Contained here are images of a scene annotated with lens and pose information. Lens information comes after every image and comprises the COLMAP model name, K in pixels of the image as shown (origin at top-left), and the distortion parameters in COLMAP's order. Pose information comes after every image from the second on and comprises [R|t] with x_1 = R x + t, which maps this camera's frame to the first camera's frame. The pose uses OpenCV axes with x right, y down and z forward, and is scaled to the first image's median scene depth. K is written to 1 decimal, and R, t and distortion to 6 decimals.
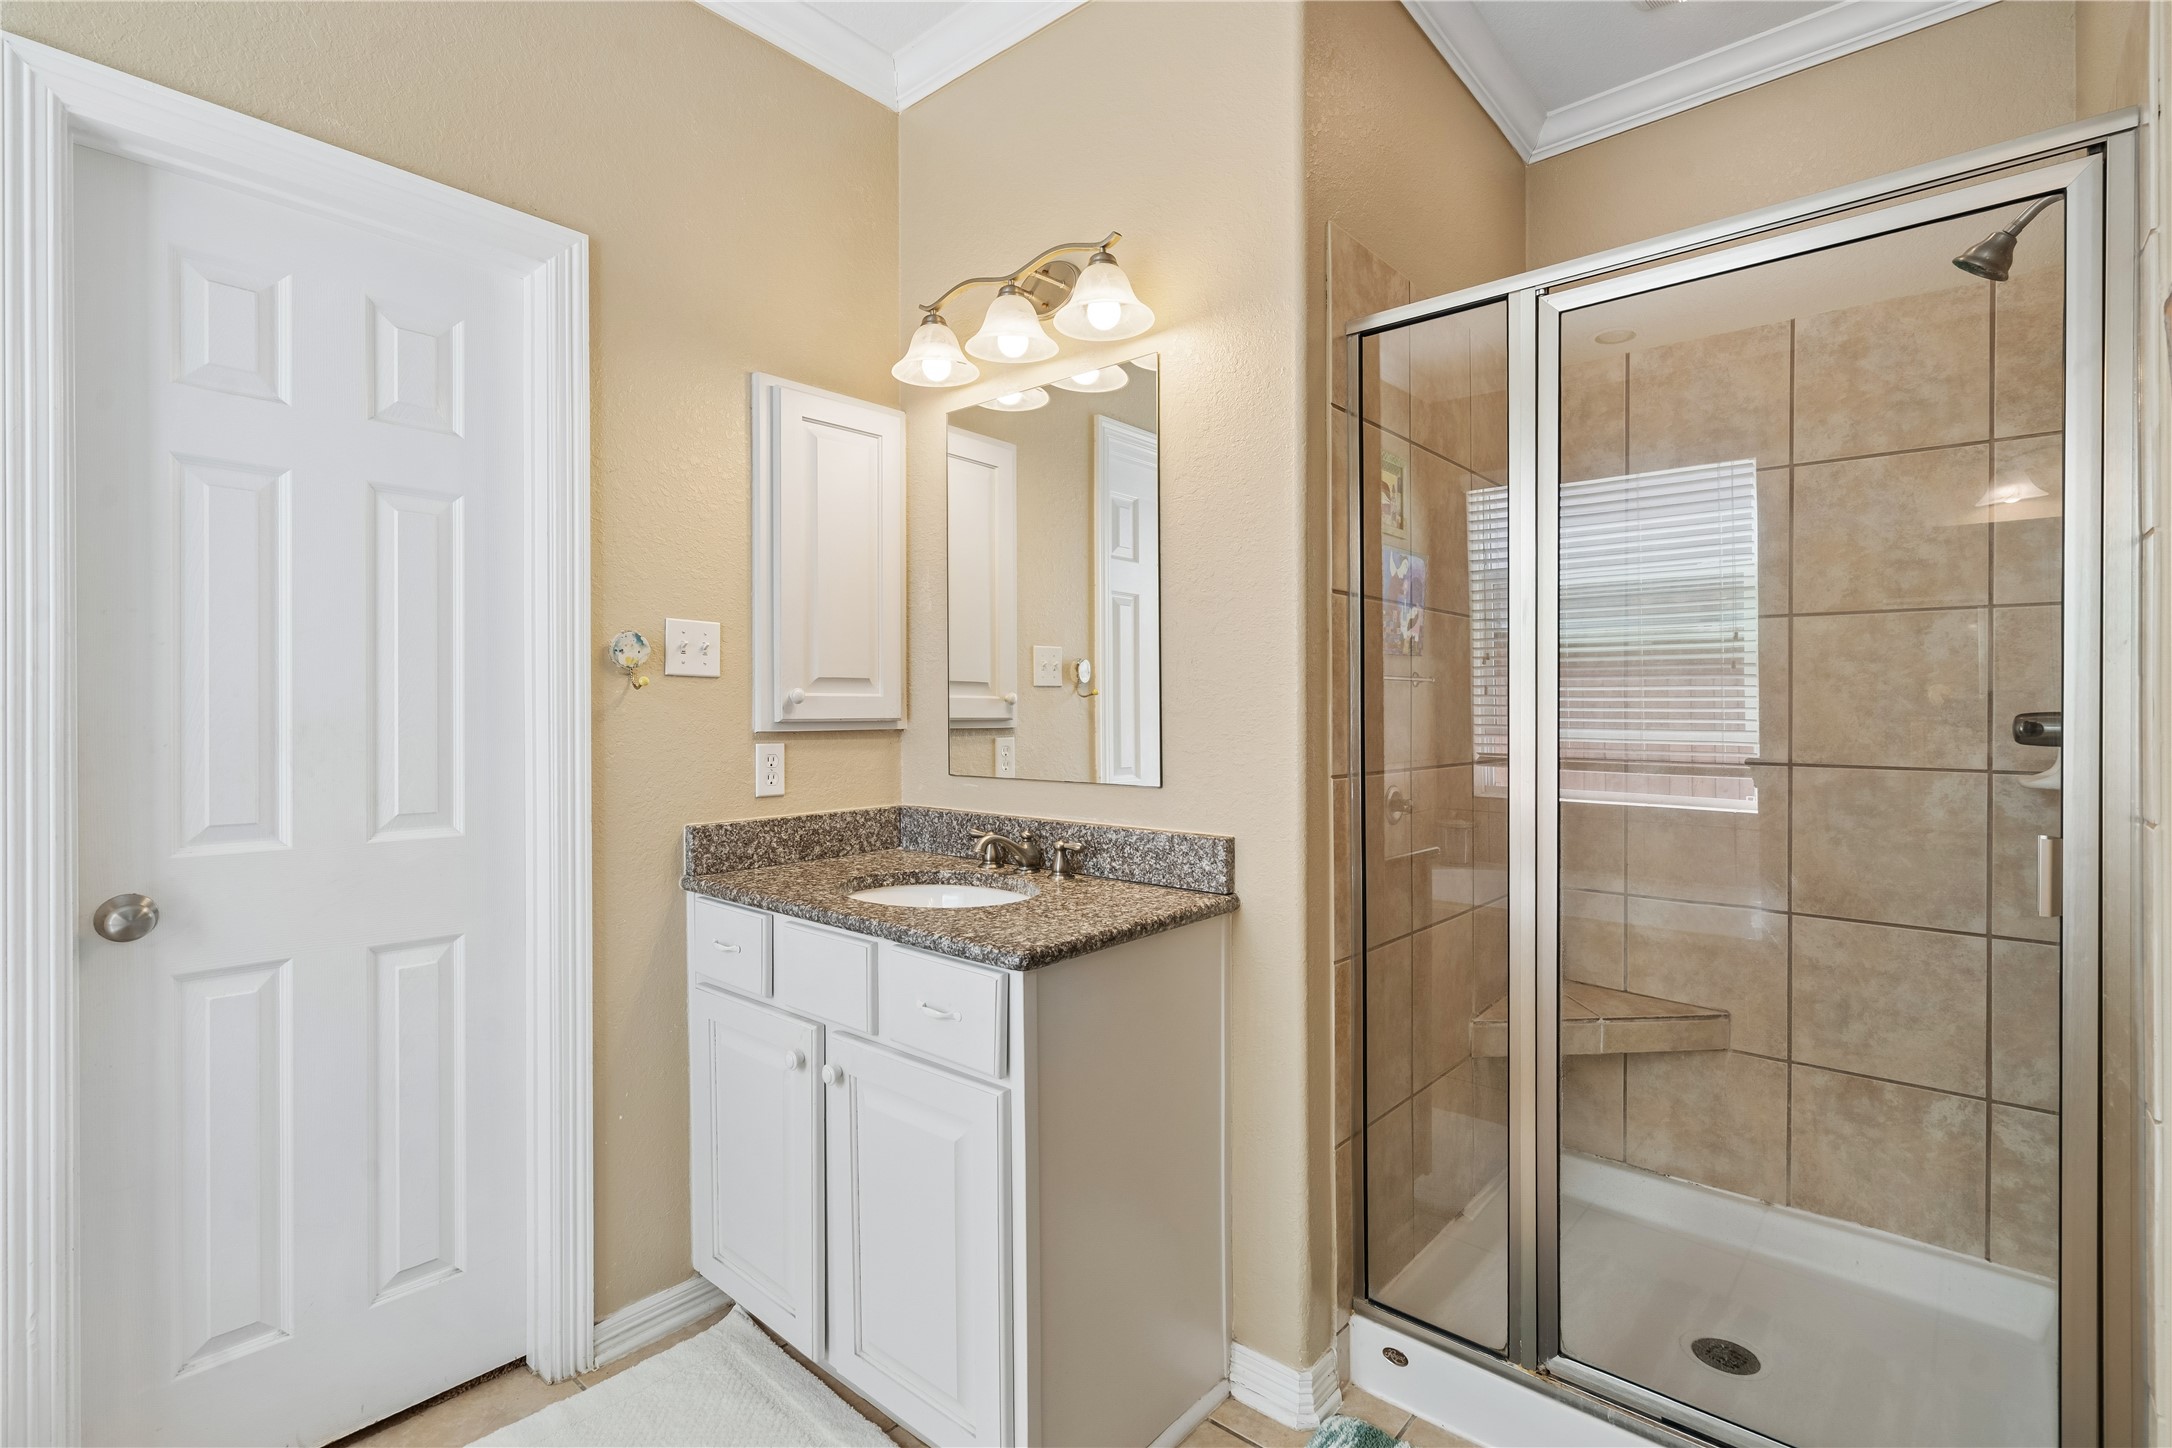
lens RADIAL K [[997.7, 0, 1088.0], [0, 997.7, 721.4], [0, 0, 1]] dist [-0.003534, 0.002321]
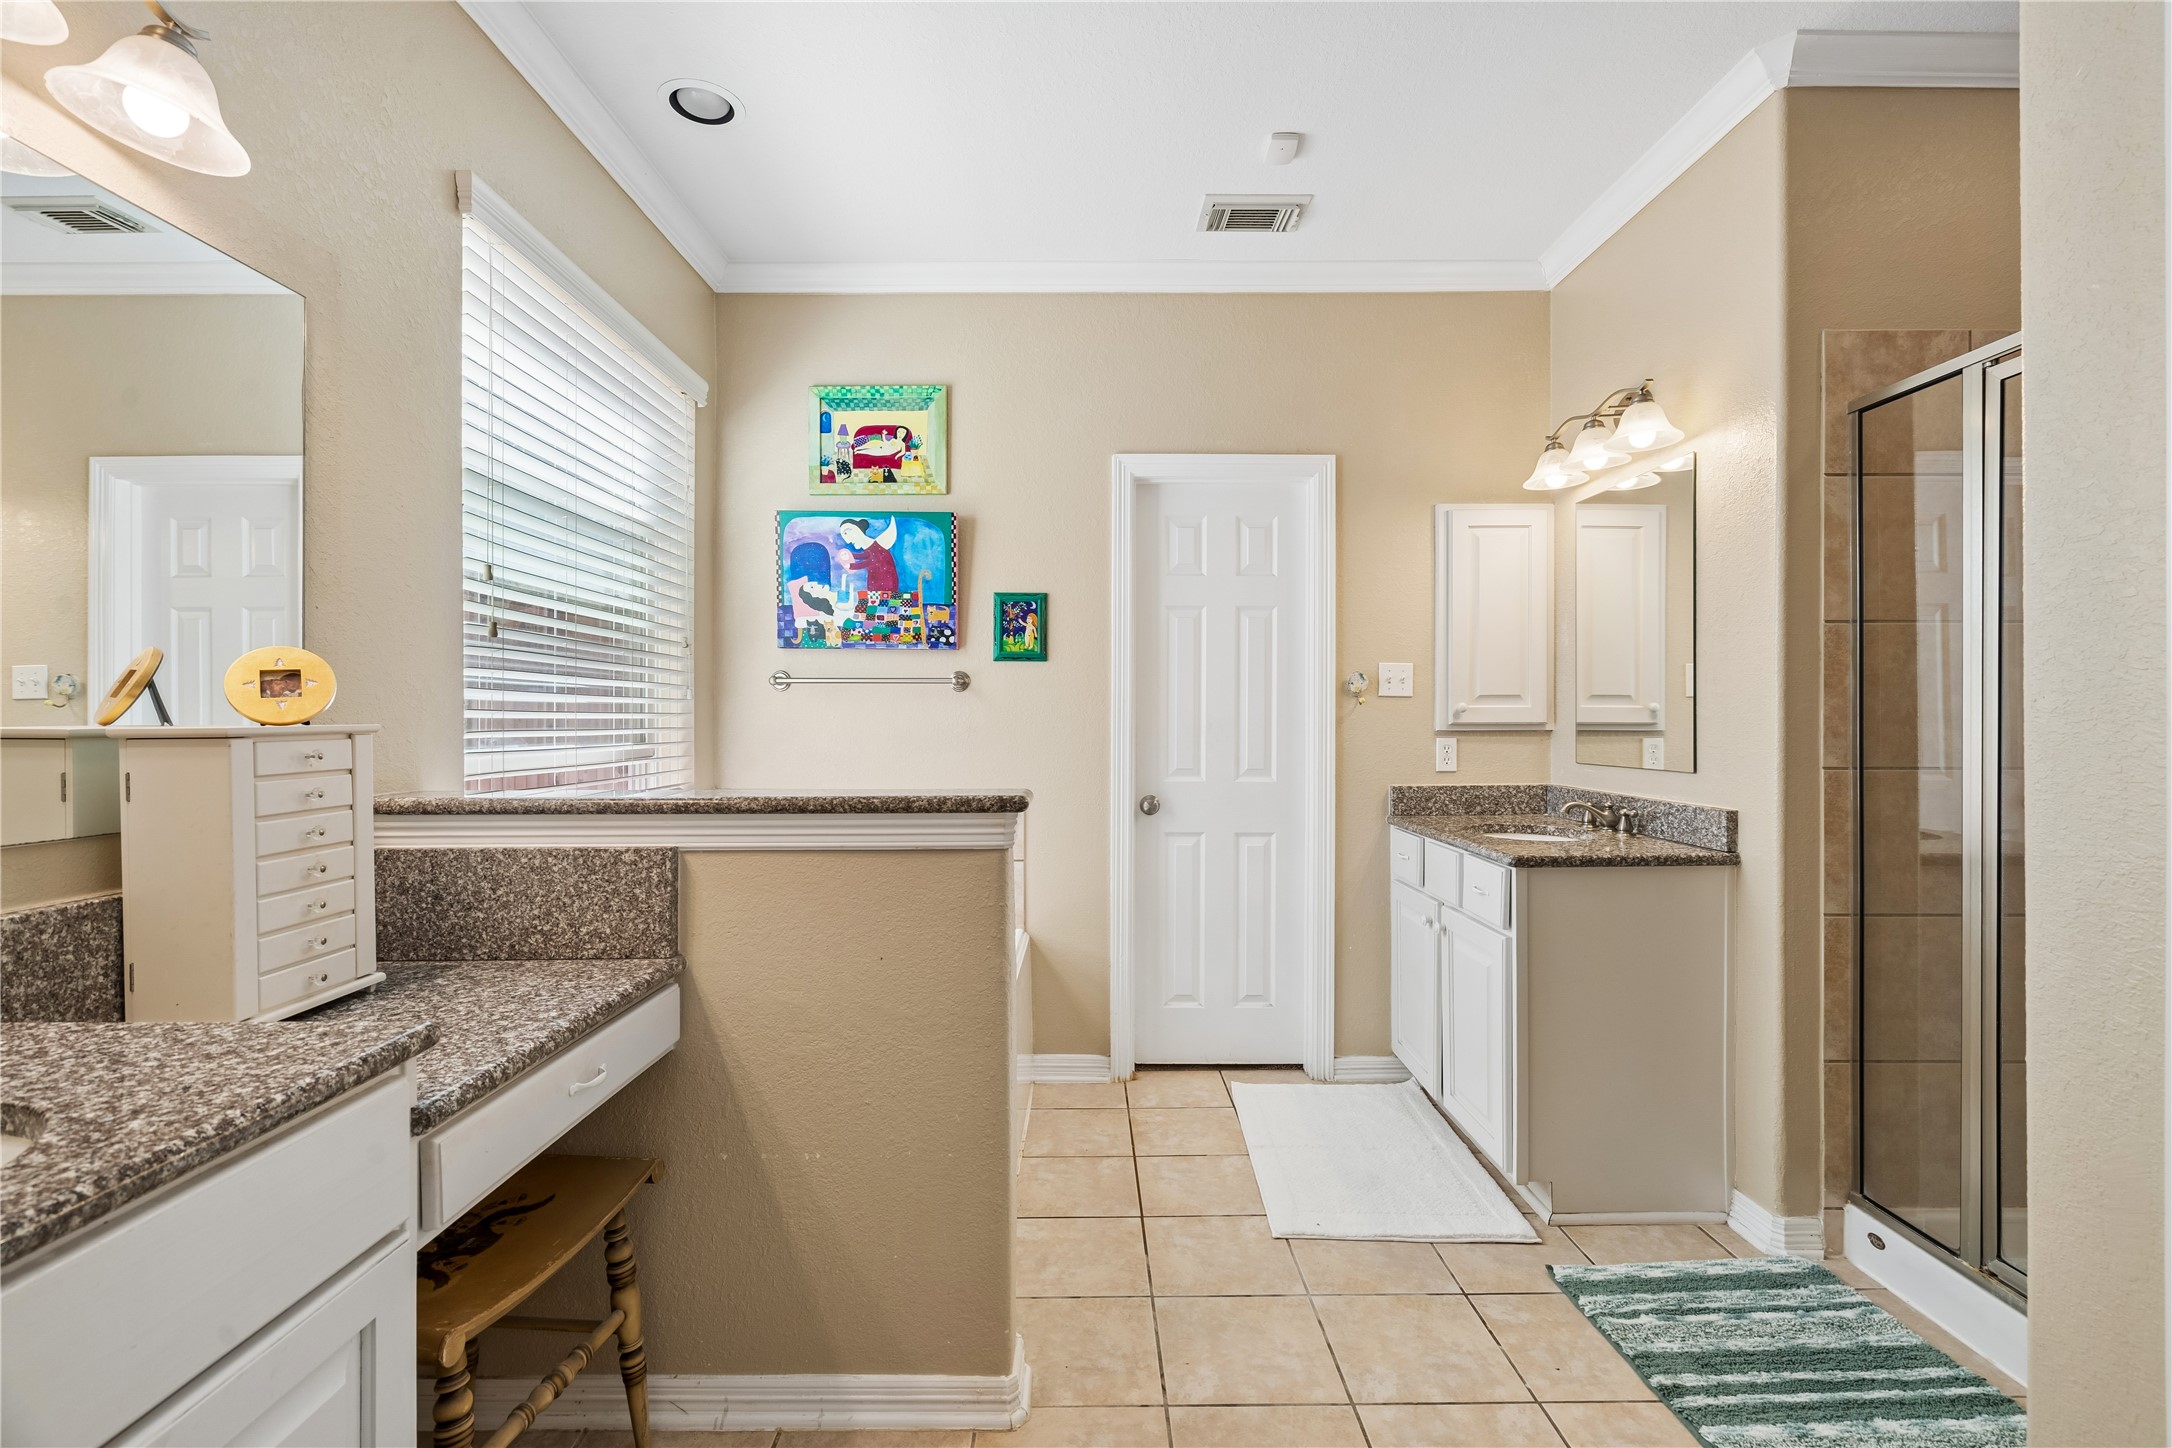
lens RADIAL K [[997.7, 0, 1097.4], [0, 997.7, 719.6], [0, 0, 1]] dist [-0.003534, 0.002321]
pose [[0.661869, -0.000851, -0.749619, 0.565627], [-0.006963, 0.999949, -0.007283, 0.009663], [0.749587, 0.010039, 0.661830, -0.514192]]
